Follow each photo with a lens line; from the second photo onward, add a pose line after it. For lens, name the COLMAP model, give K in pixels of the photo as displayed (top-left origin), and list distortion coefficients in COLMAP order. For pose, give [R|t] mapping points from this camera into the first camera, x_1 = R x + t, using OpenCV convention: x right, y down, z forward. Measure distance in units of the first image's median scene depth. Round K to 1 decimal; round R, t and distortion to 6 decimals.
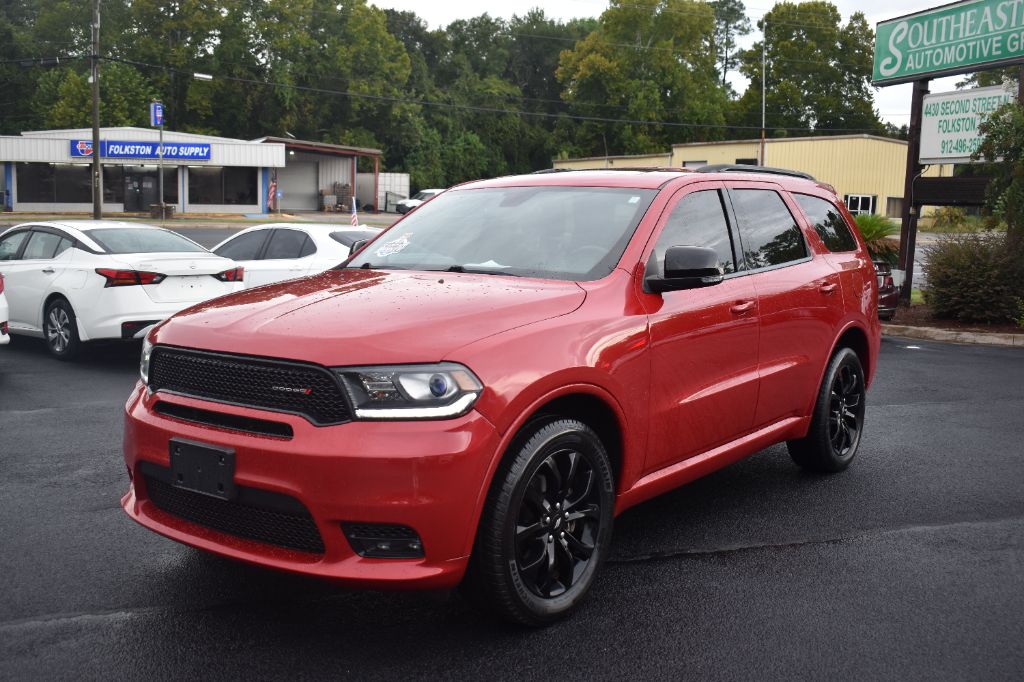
lens RADIAL K [[1172.4, 0, 551.6], [0, 1172.4, 313.6], [0, 0, 1]] dist [-0.046232, 0.006870]
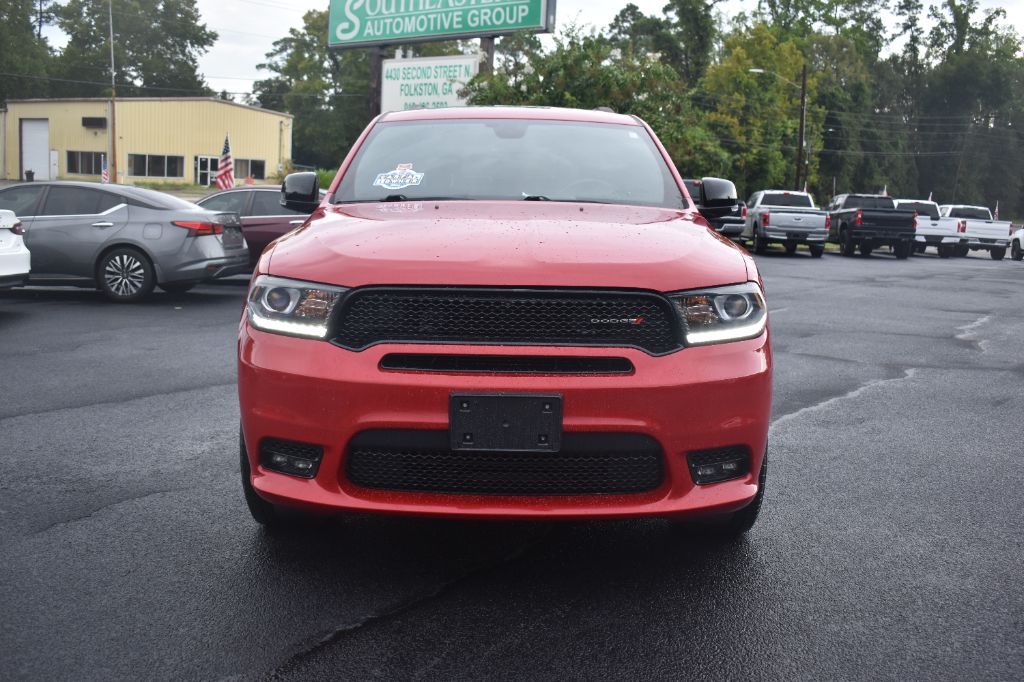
lens RADIAL K [[1161.5, 0, 419.0], [0, 1161.5, 314.1], [0, 0, 1]] dist [-0.089273, 0.011887]
pose [[0.796665, -0.059306, 0.601504, -0.309342], [0.044388, 0.998228, 0.039632, 0.005802], [-0.602788, -0.004874, 0.797886, 0.126586]]
